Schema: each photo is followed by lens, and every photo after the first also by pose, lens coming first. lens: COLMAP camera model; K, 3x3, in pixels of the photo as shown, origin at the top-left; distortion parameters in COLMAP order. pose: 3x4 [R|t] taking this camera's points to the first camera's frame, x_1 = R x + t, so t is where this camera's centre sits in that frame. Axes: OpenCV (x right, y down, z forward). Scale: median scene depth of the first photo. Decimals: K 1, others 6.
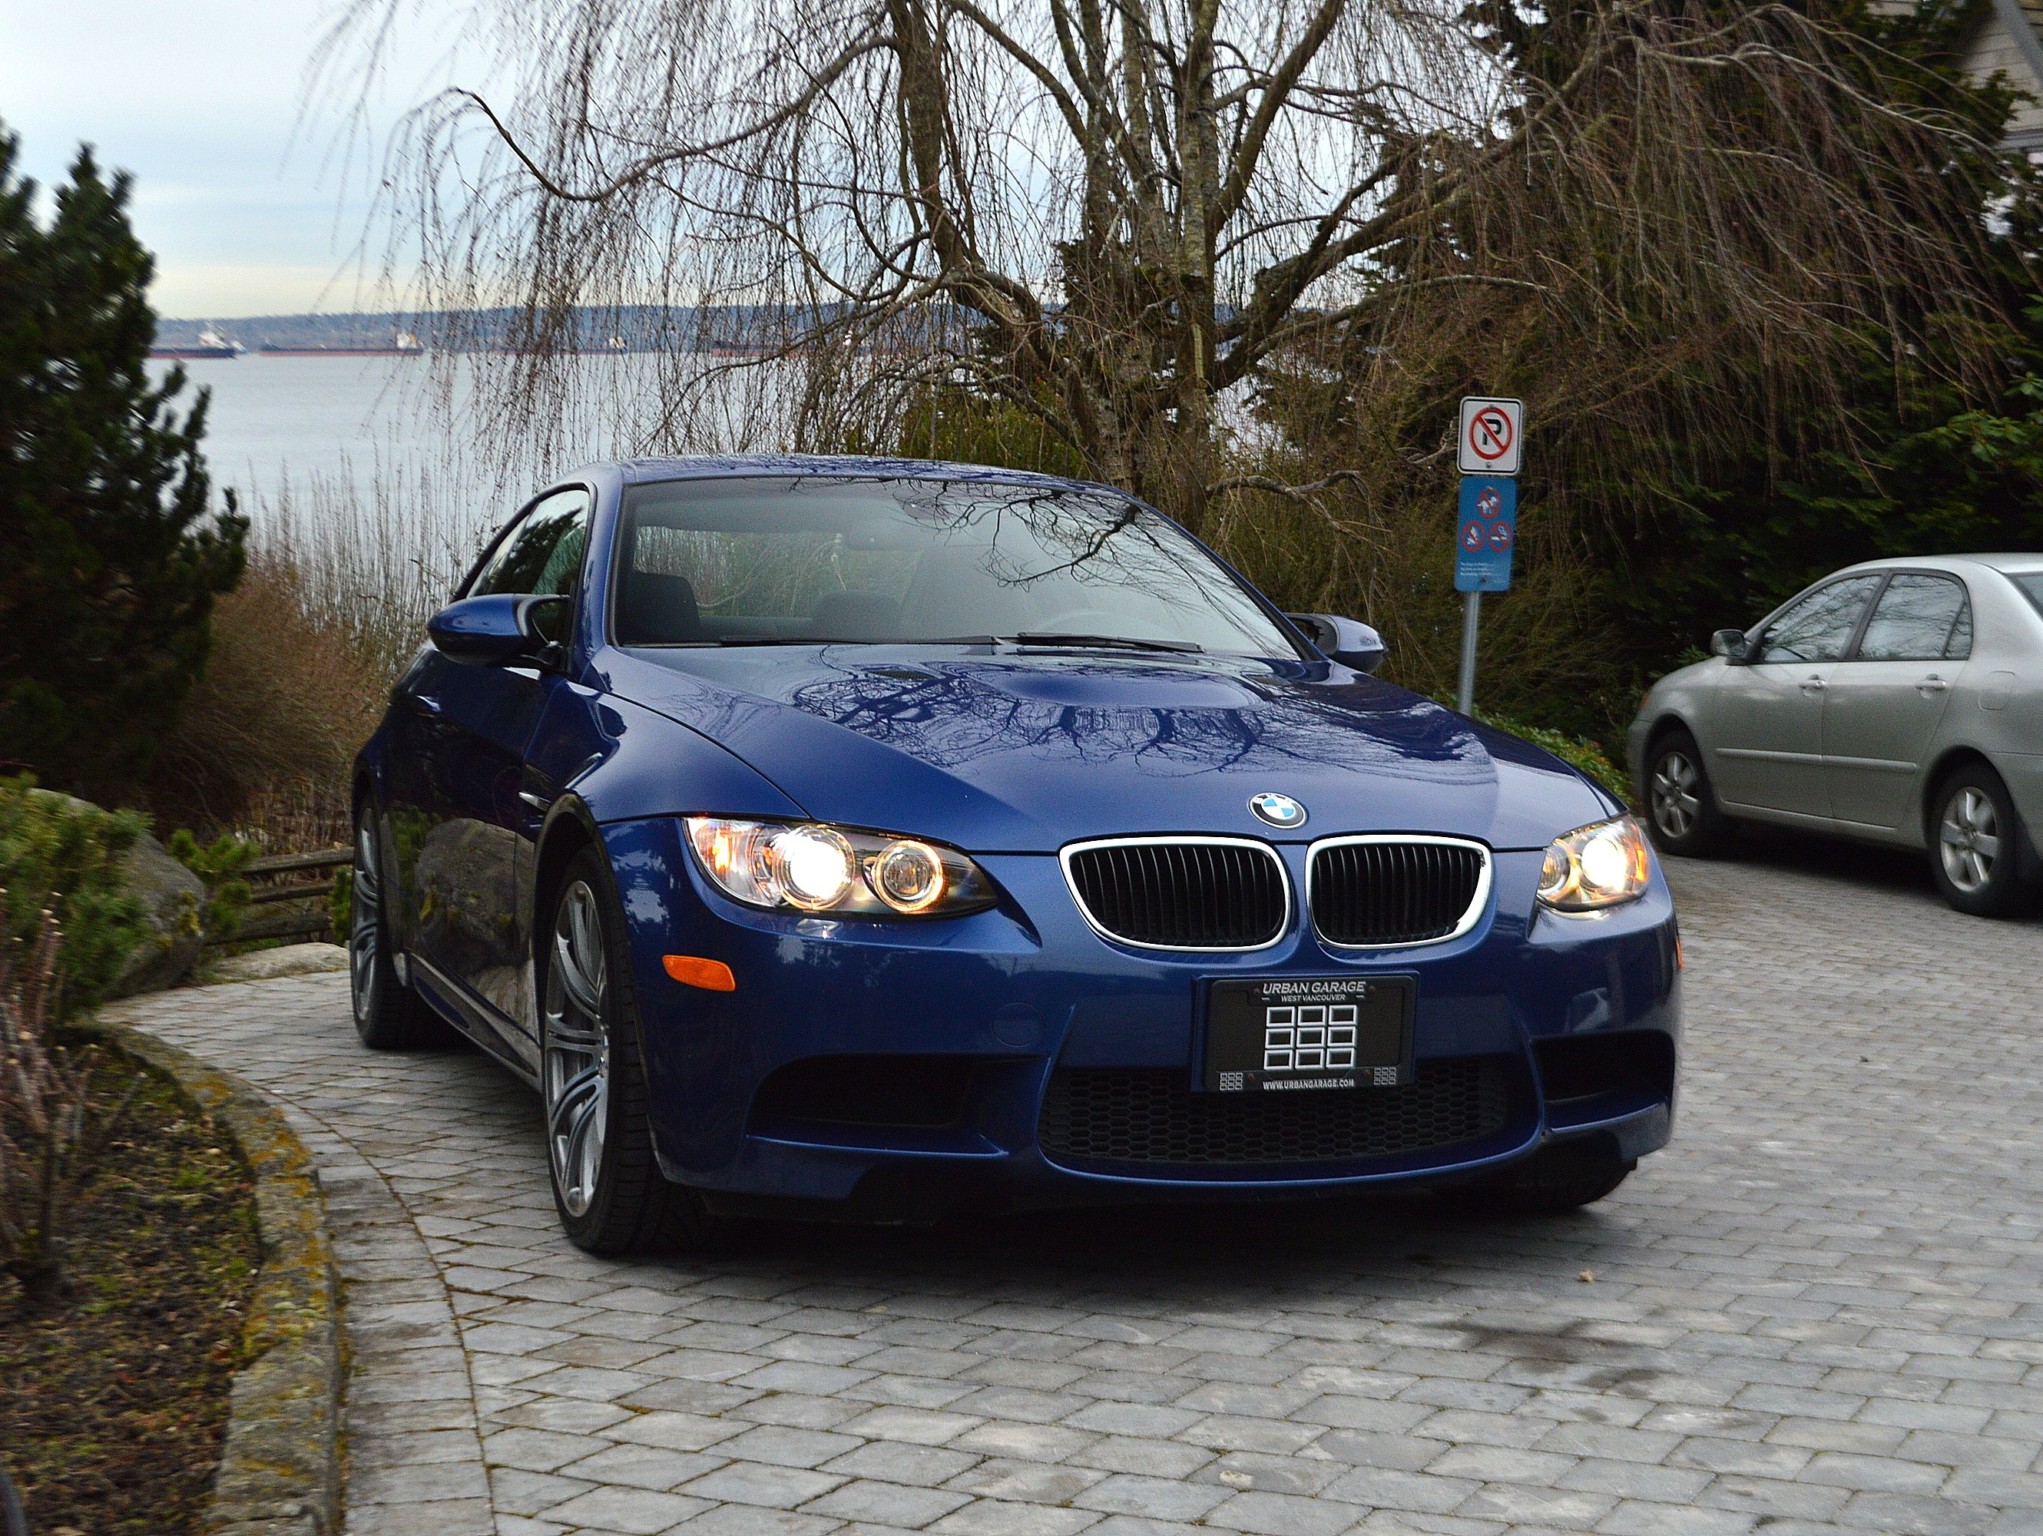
lens RADIAL K [[2889.5, 0, 1029.7], [0, 2889.5, 766.6], [0, 0, 1]] dist [-0.032722, 0.000000]
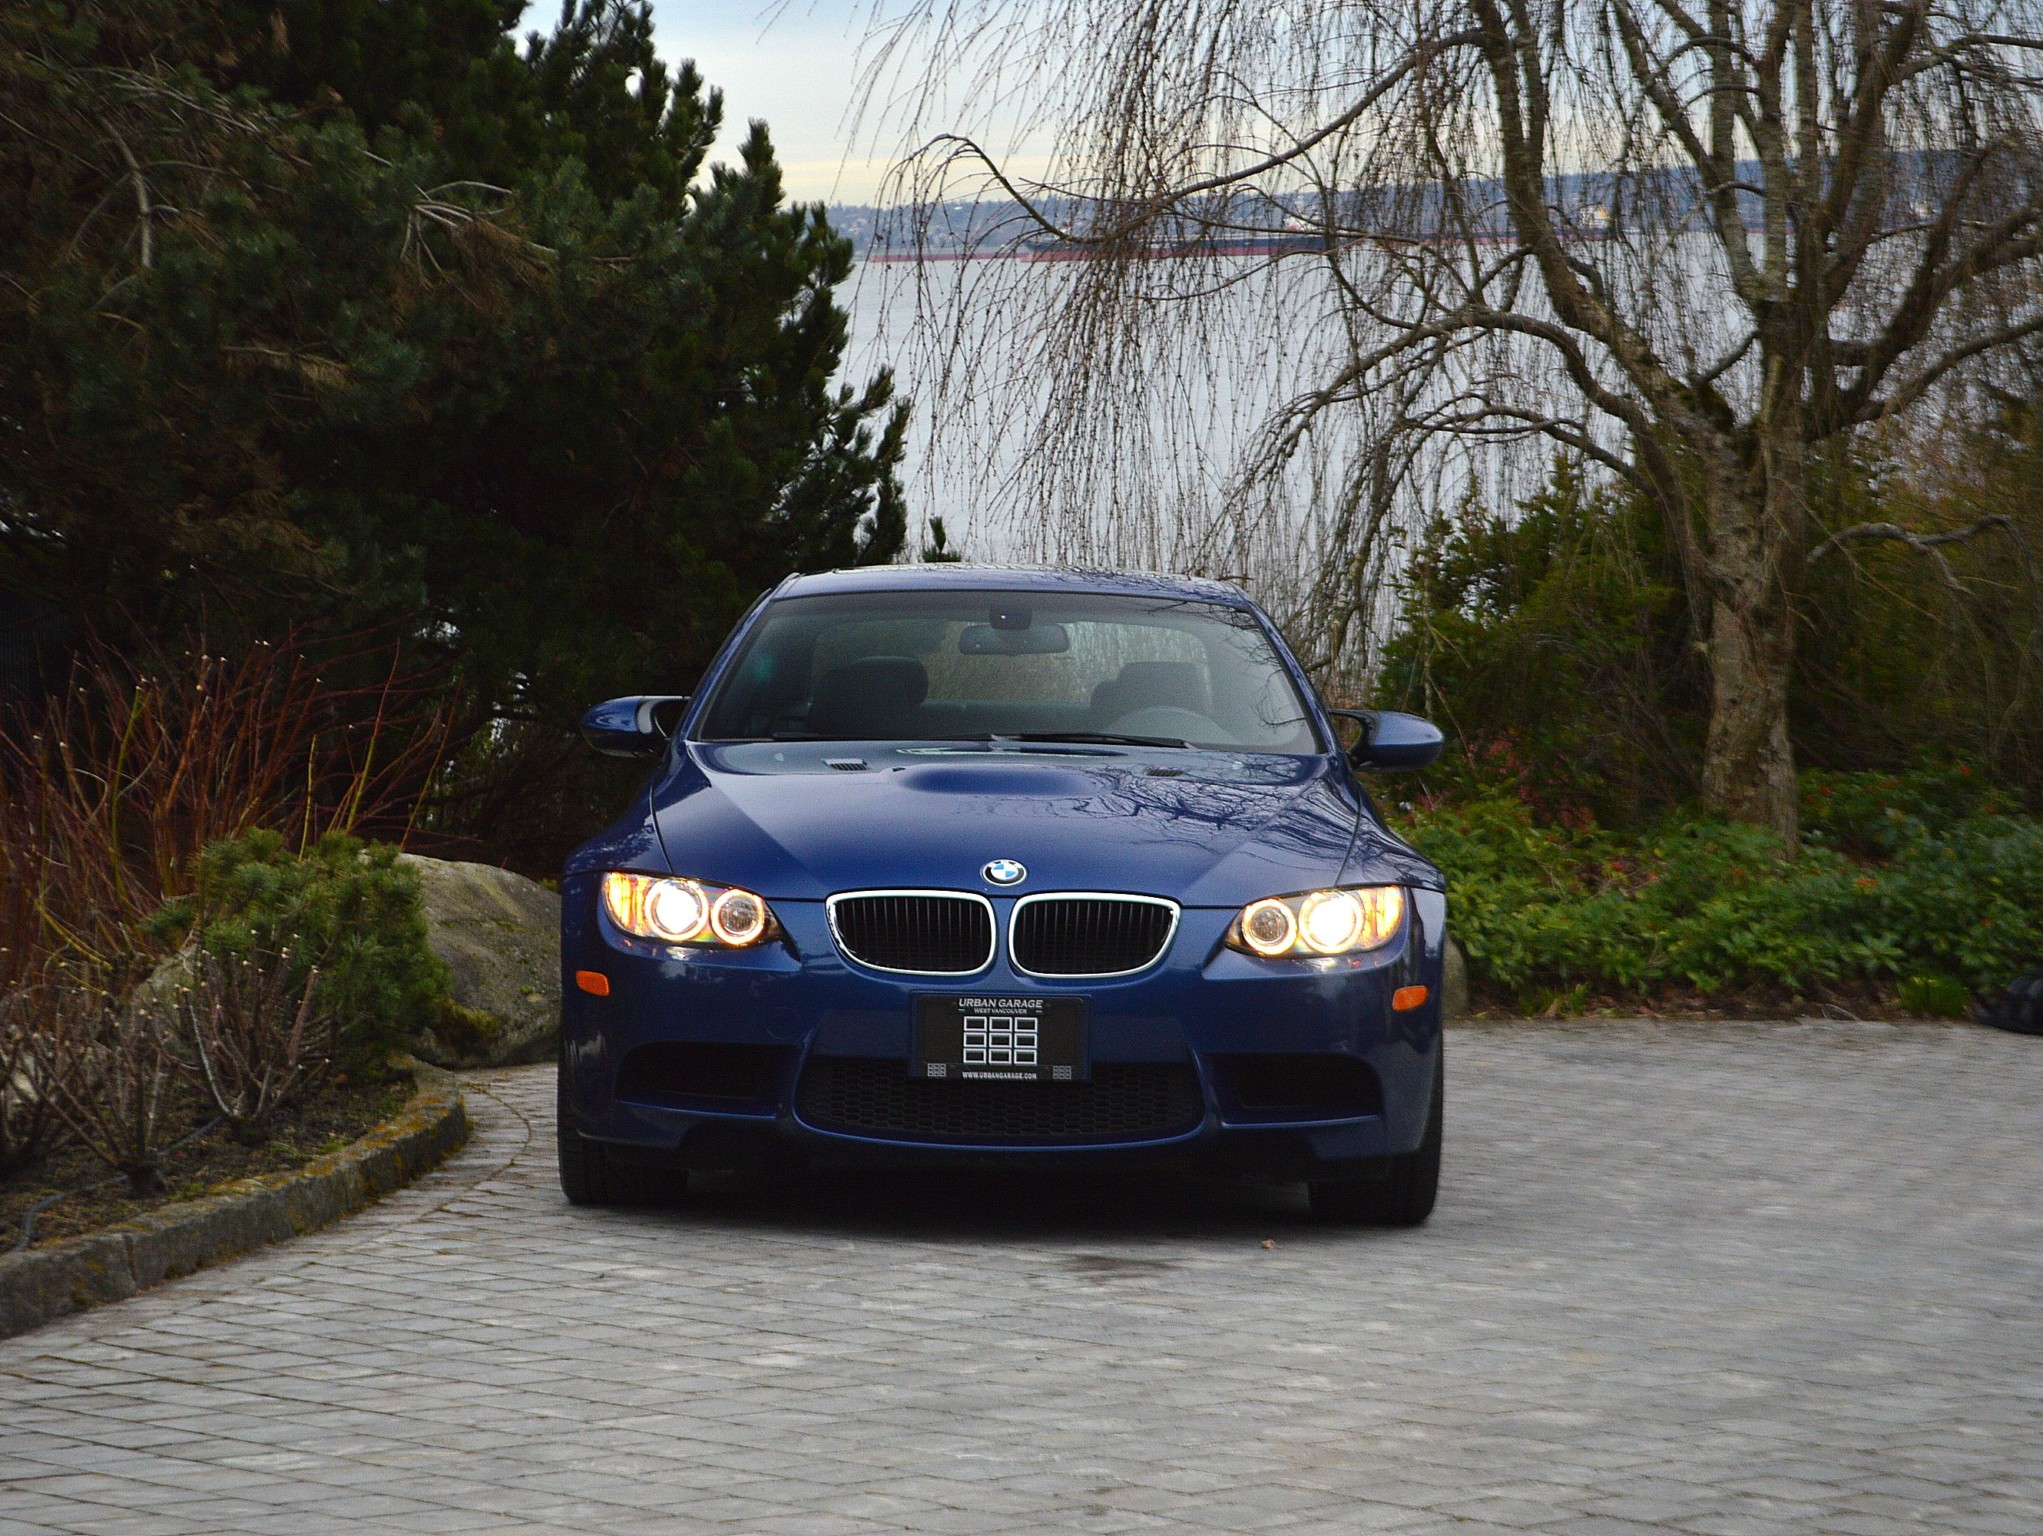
lens RADIAL K [[4535.5, 0, 1013.0], [0, 4535.5, 761.4], [0, 0, 1]] dist [0.037451, 0.000000]
pose [[0.942461, 0.005644, -0.334270, 0.799079], [-0.014143, 0.999635, -0.022998, 0.012022], [0.334018, 0.026402, 0.942197, -0.982556]]
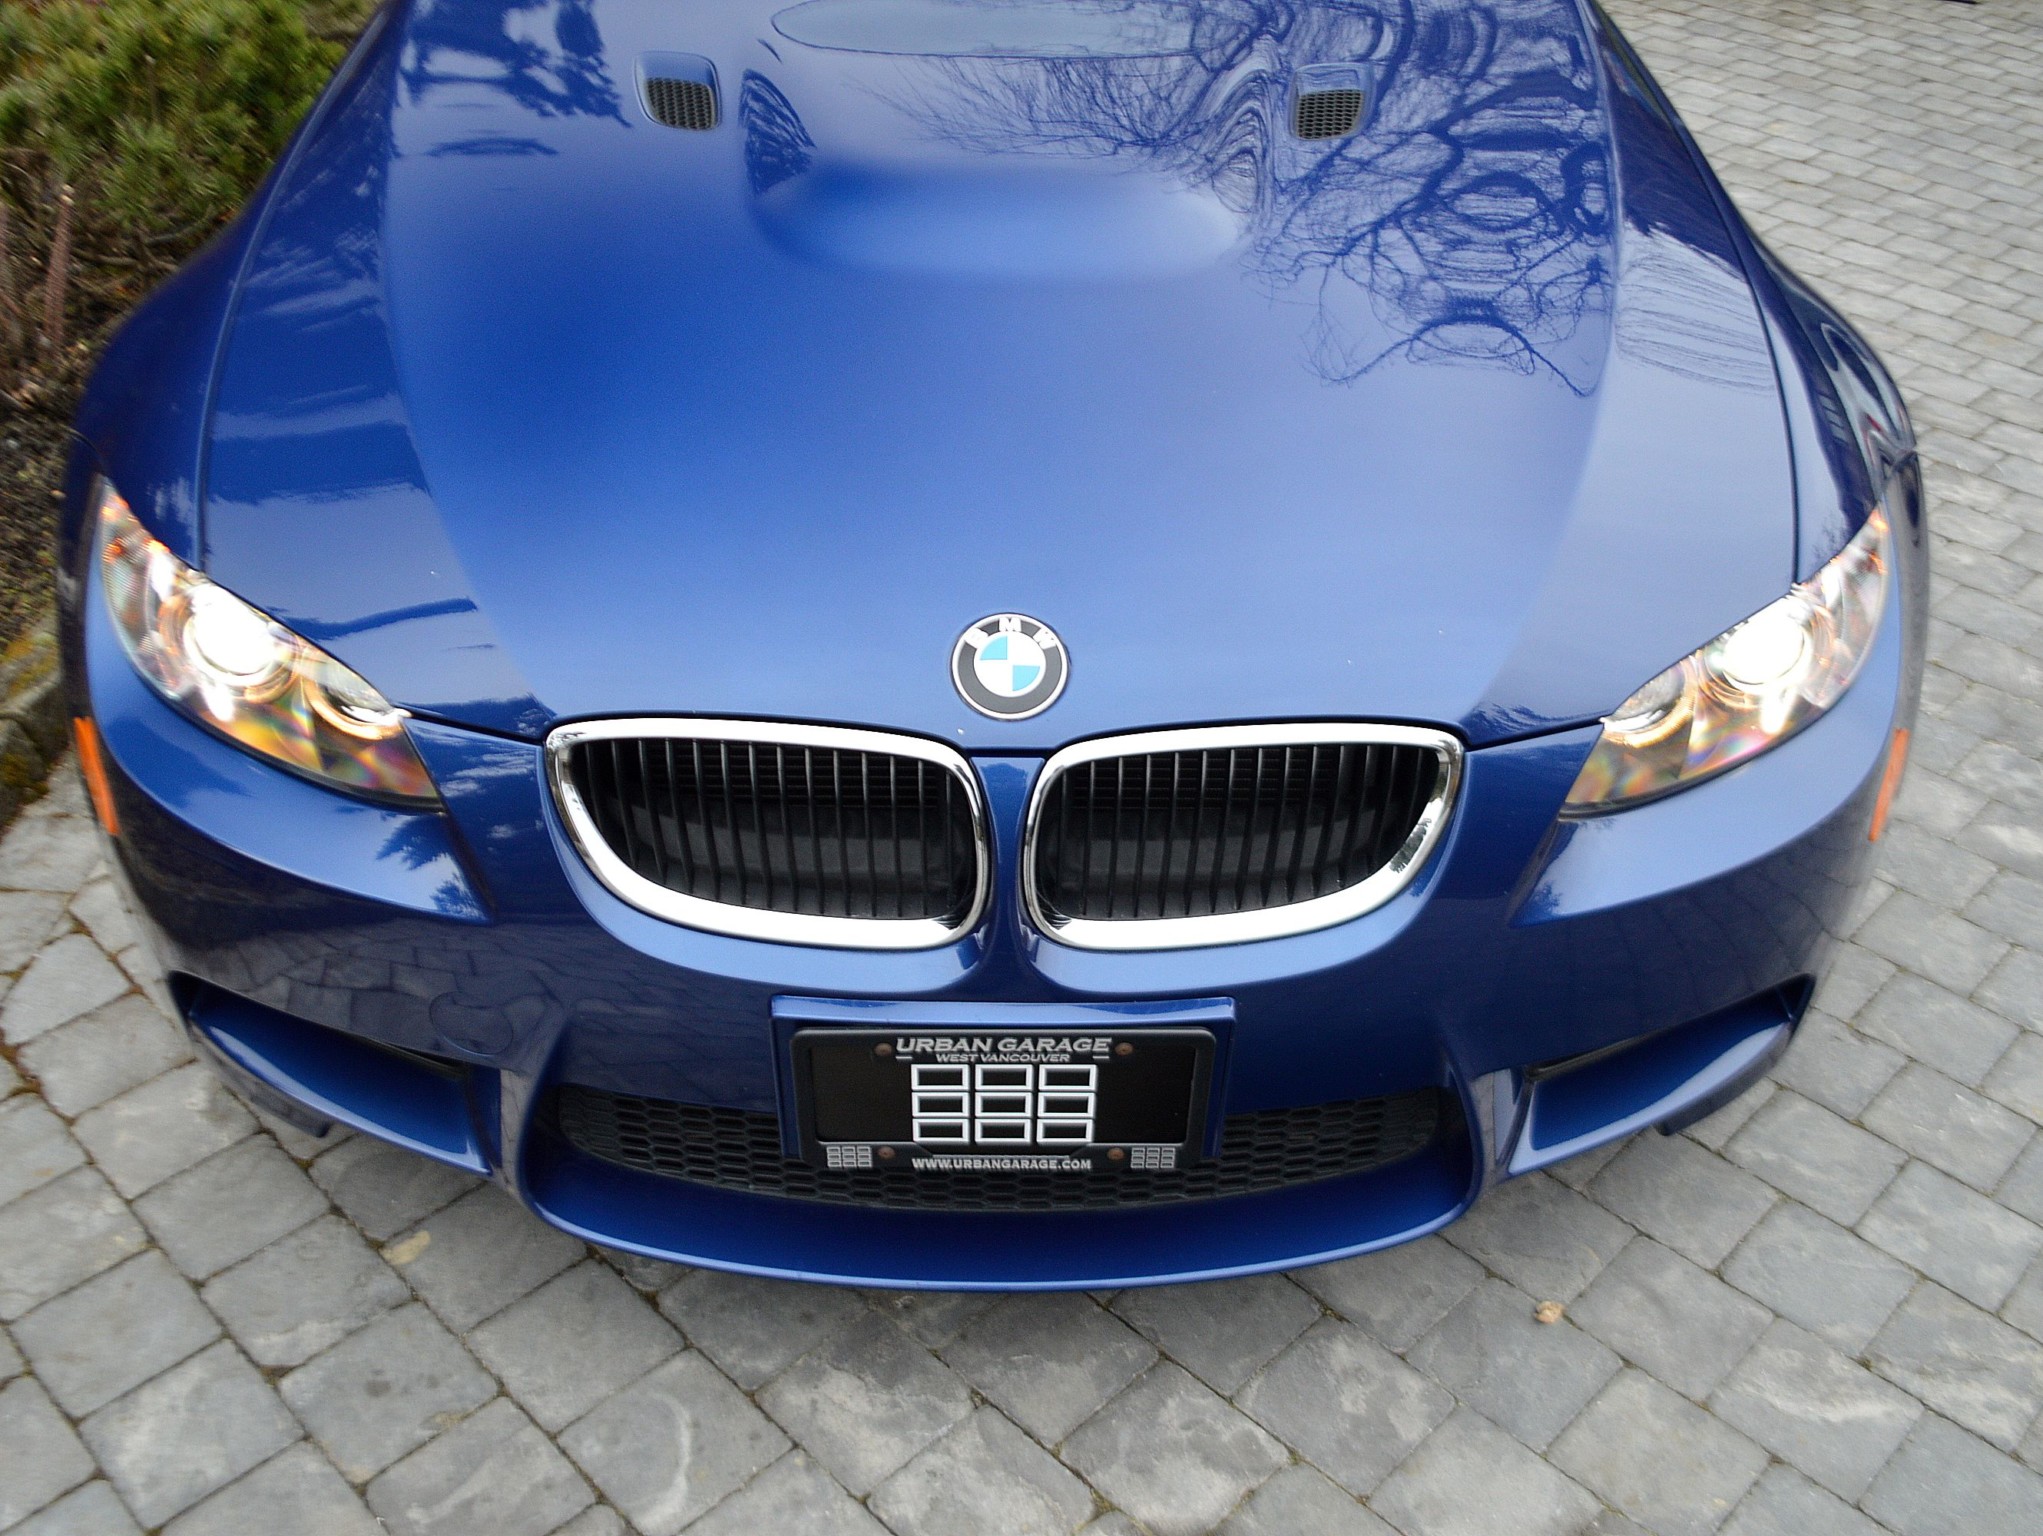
lens RADIAL K [[1920.6, 0, 1029.3], [0, 1920.6, 763.3], [0, 0, 1]] dist [-0.094574, -0.017990]
pose [[0.948218, 0.183026, -0.259586, 0.181057], [-0.012857, 0.838730, 0.544396, -0.153445], [0.317361, -0.512869, 0.797651, 0.738254]]
